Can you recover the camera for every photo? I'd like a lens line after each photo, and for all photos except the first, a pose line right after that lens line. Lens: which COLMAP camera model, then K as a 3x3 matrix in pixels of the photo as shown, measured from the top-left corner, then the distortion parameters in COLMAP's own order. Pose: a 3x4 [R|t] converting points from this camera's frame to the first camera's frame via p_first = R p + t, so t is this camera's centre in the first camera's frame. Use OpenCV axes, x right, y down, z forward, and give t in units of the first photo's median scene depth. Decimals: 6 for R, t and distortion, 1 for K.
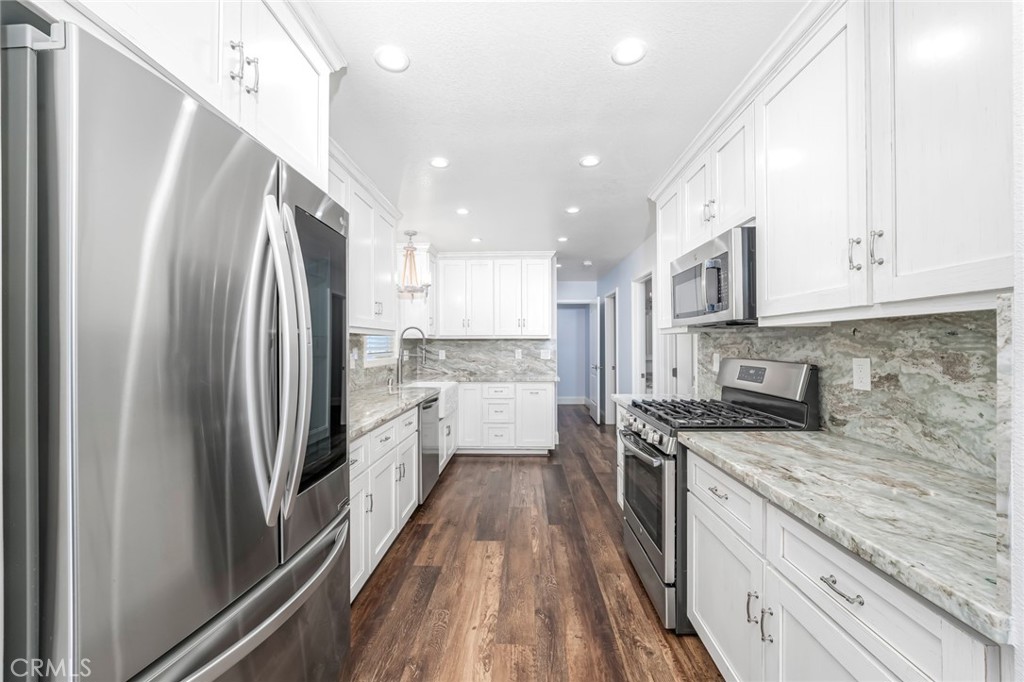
lens RADIAL K [[413.9, 0, 511.8], [0, 413.9, 344.5], [0, 0, 1]] dist [-0.020738, 0.003852]
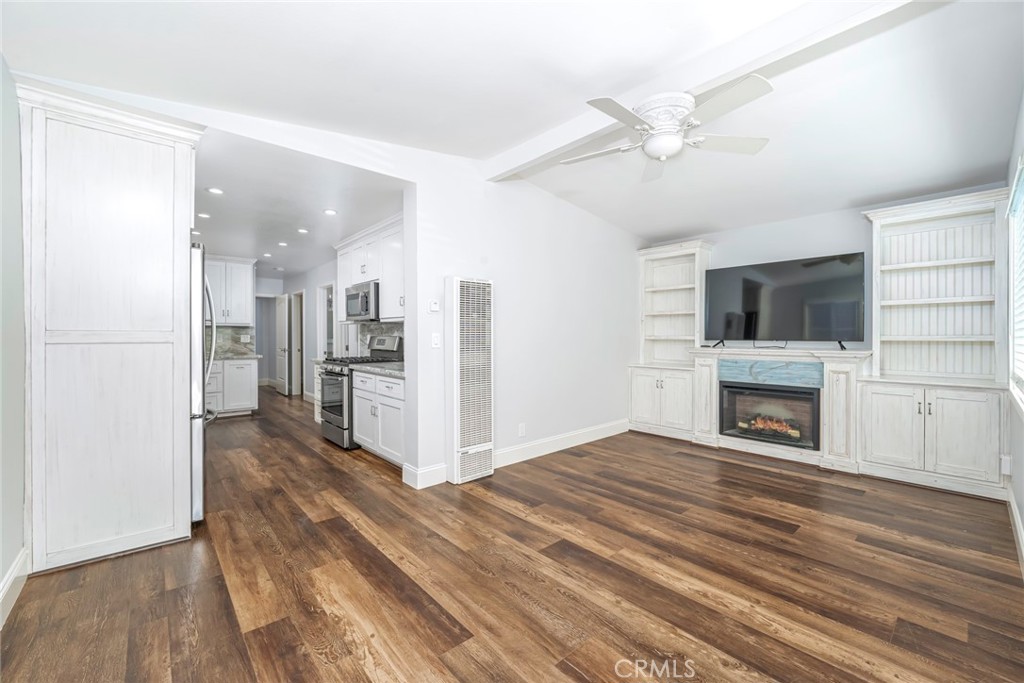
lens RADIAL K [[414.9, 0, 511.8], [0, 414.9, 338.8], [0, 0, 1]] dist [-0.020809, 0.004878]
pose [[0.727299, -0.002140, 0.686318, -0.452174], [-0.002093, 0.999984, 0.005336, 0.037094], [-0.686318, -0.005317, 0.727282, -1.131441]]
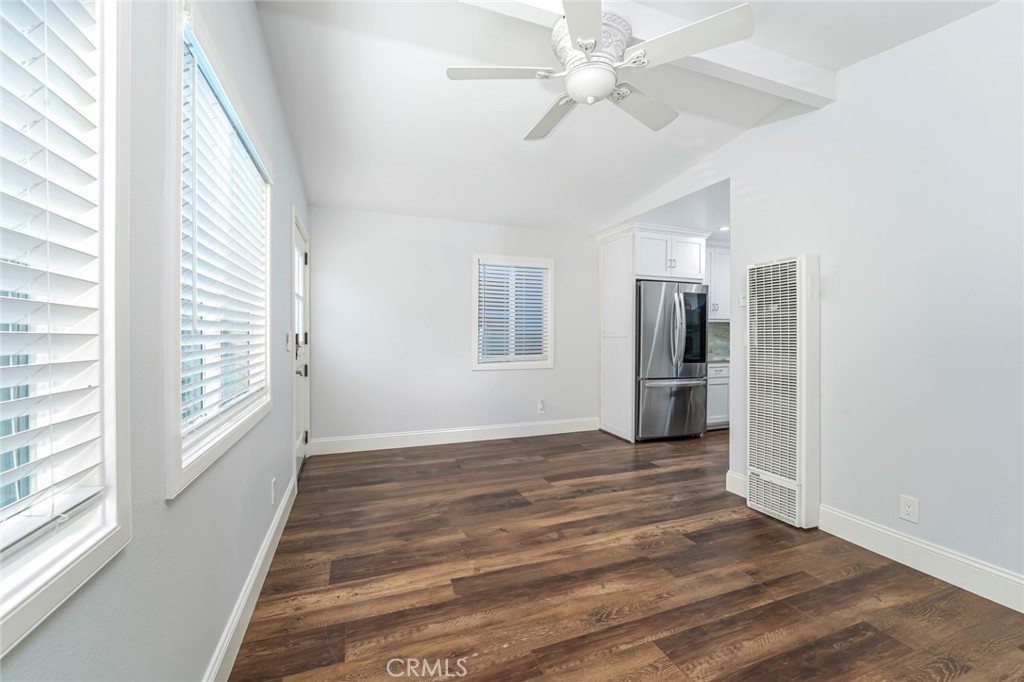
lens RADIAL K [[419.8, 0, 515.3], [0, 419.8, 355.9], [0, 0, 1]] dist [-0.021445, 0.004900]
pose [[0.386666, 0.050672, -0.920827, 1.327293], [-0.001083, 0.998514, 0.054492, 0.035439], [0.922219, -0.020073, 0.386146, -1.069061]]
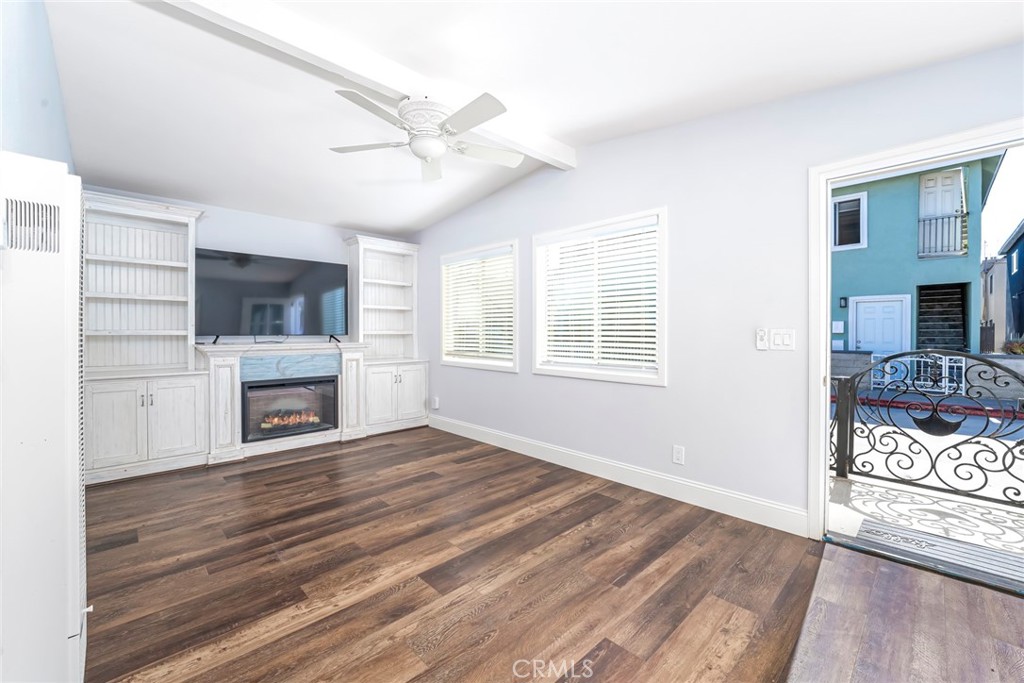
lens RADIAL K [[414.9, 0, 511.8], [0, 414.9, 338.8], [0, 0, 1]] dist [-0.020809, 0.004878]
pose [[-0.715447, -0.009417, 0.698604, -0.375171], [0.001611, 0.999884, 0.015128, 0.041748], [-0.698665, 0.011949, -0.715349, 0.067329]]
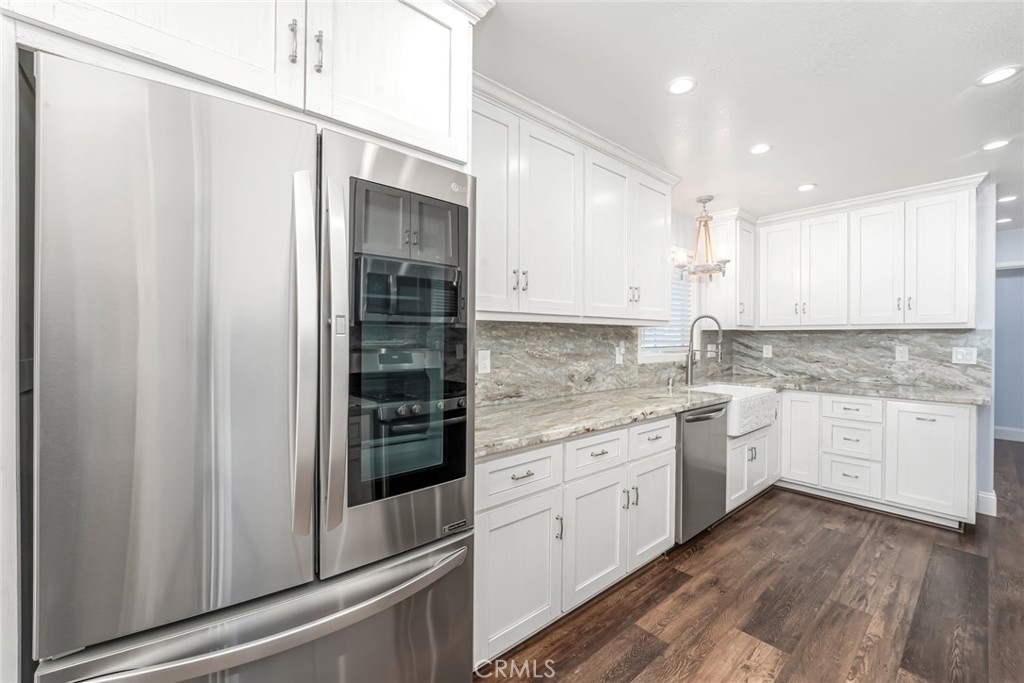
lens RADIAL K [[414.9, 0, 511.8], [0, 414.9, 338.8], [0, 0, 1]] dist [-0.020809, 0.004878]
pose [[0.672938, 0.008251, -0.739653, 0.183005], [-0.005208, 0.999966, 0.006417, -0.001523], [0.739681, -0.000466, 0.672957, 0.332635]]
